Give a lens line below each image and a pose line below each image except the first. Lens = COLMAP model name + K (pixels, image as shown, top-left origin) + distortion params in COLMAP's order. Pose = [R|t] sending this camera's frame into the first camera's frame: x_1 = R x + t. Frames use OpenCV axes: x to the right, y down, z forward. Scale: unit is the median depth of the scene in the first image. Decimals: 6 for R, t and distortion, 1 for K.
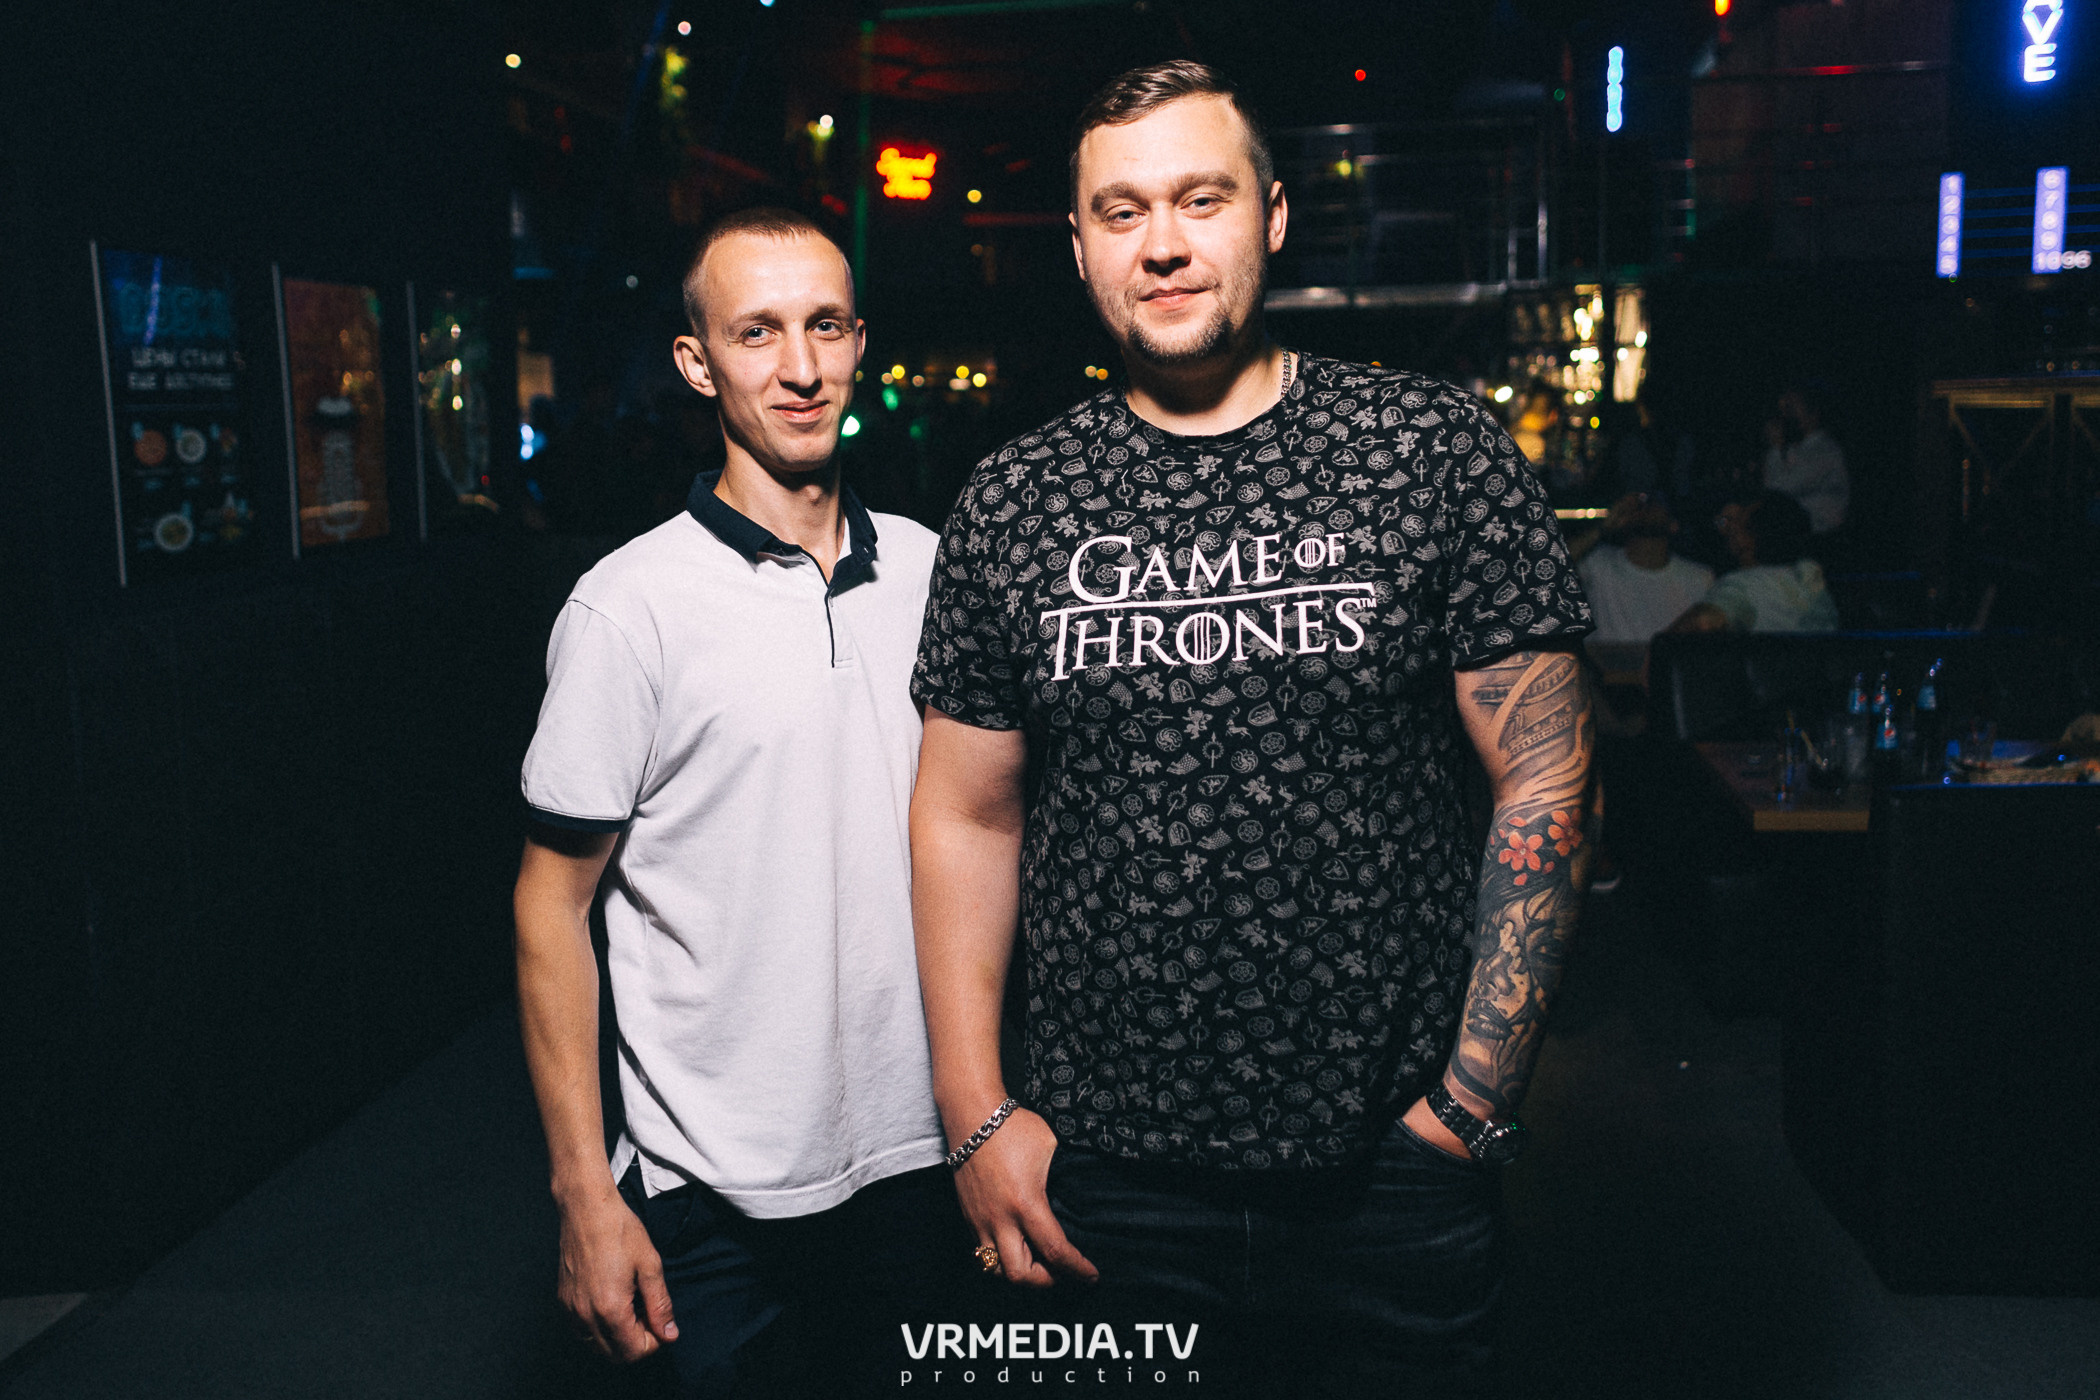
lens RADIAL K [[1687.1, 0, 1050.0], [0, 1687.1, 700.0], [0, 0, 1]] dist [-0.001183, -0.000792]
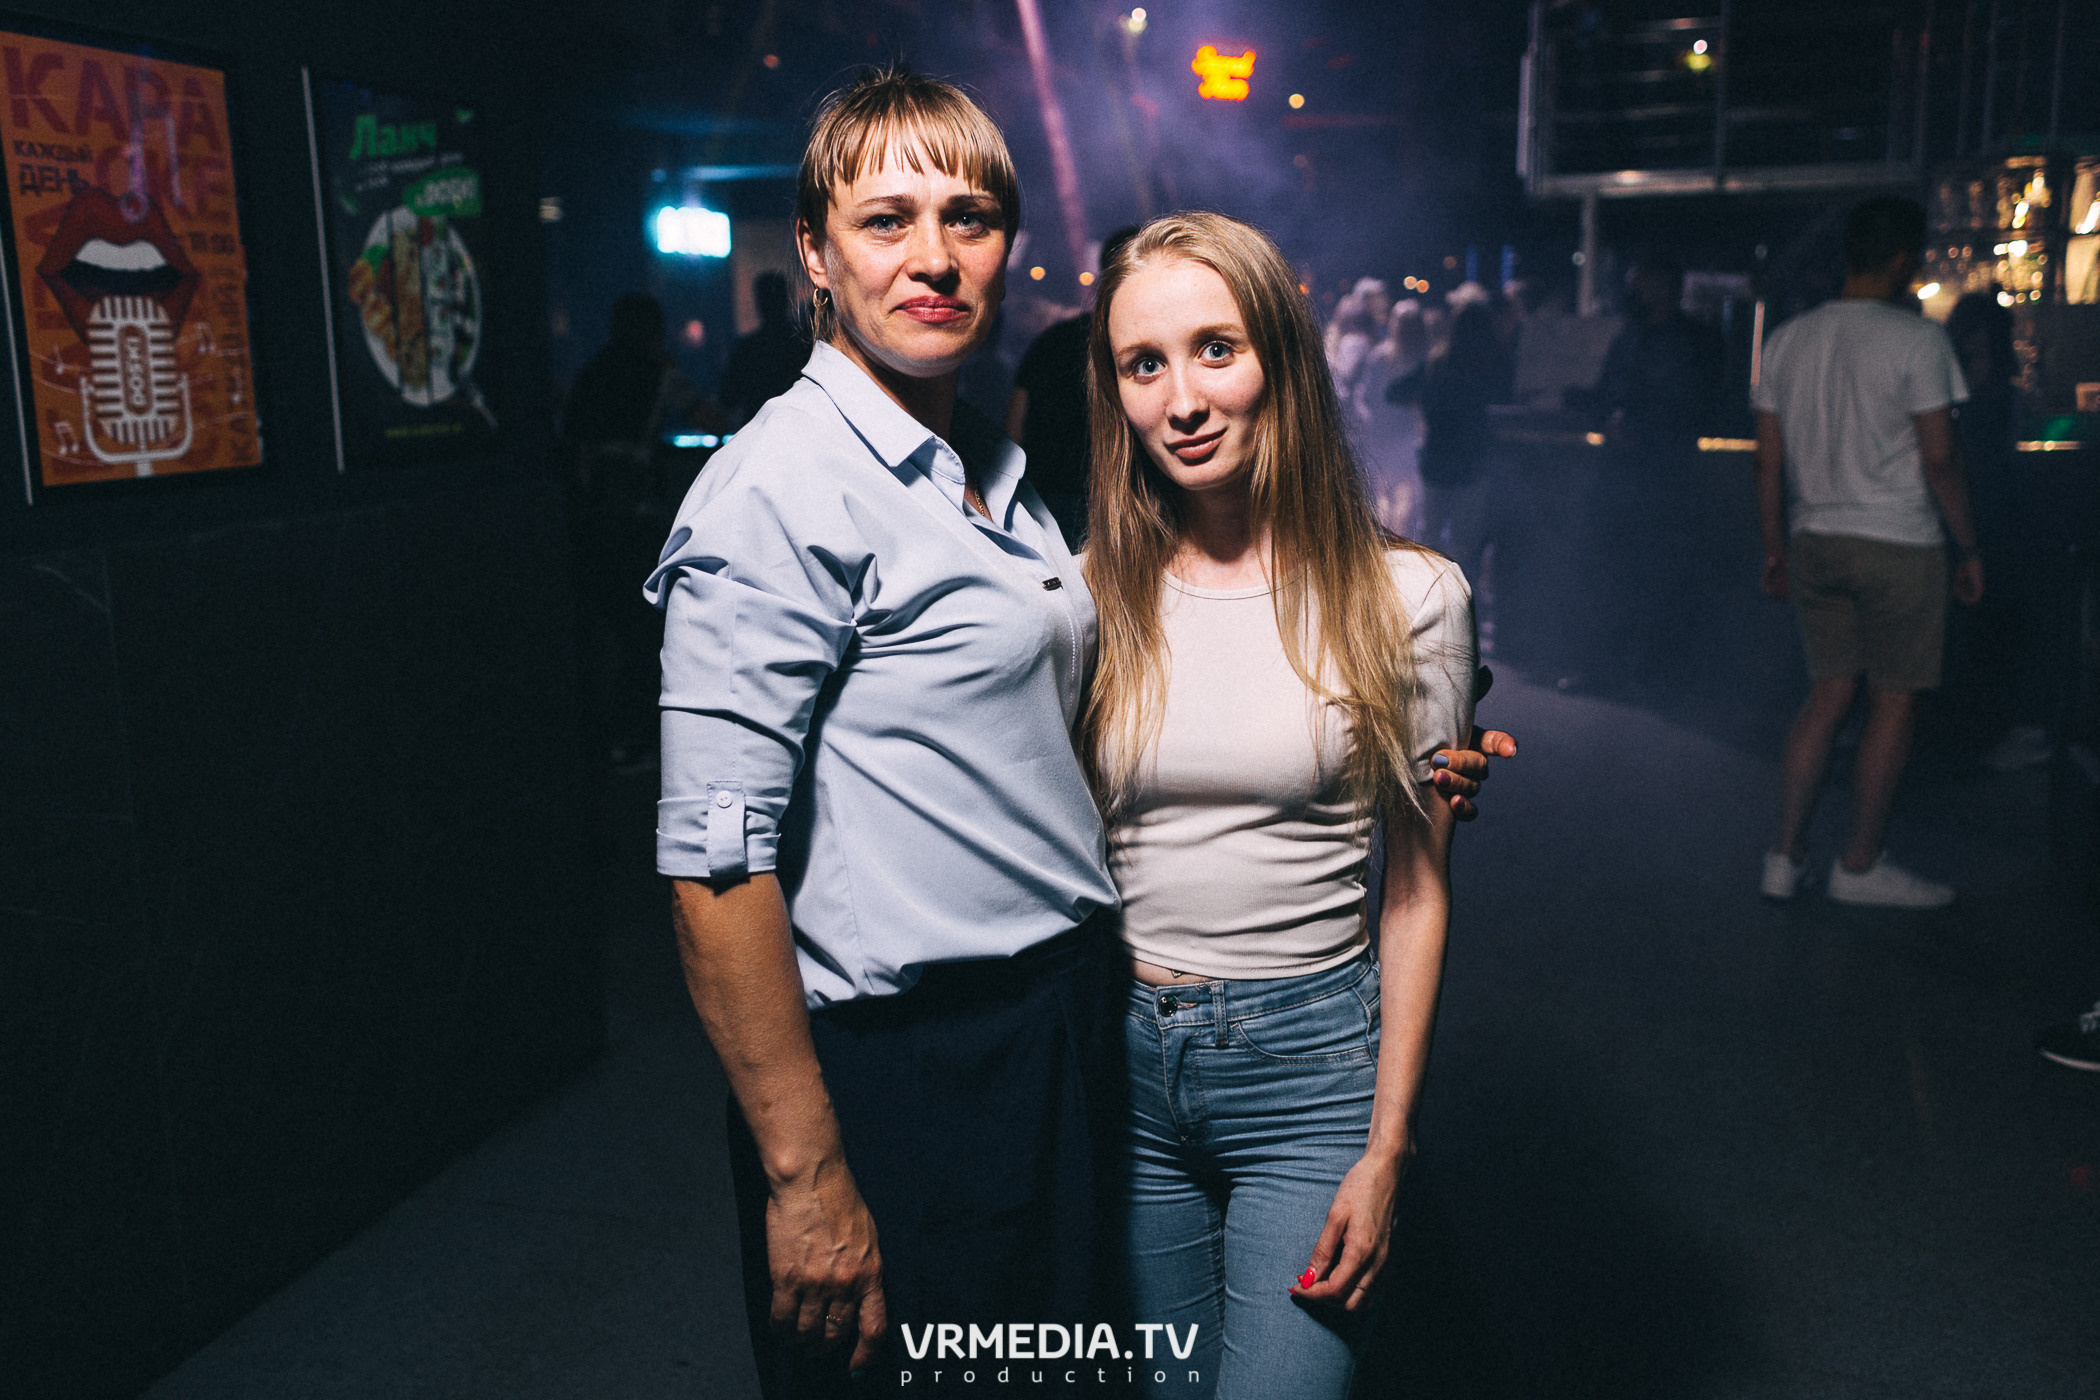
lens RADIAL K [[1700.7, 0, 1154.0], [0, 1700.7, 700.2], [0, 0, 1]] dist [0.003356, 0.004271]
pose [[0.992537, 0.032123, -0.117635, 0.007687], [-0.026493, 0.998442, 0.049113, -0.015767], [0.119029, -0.045630, 0.991842, 0.125613]]
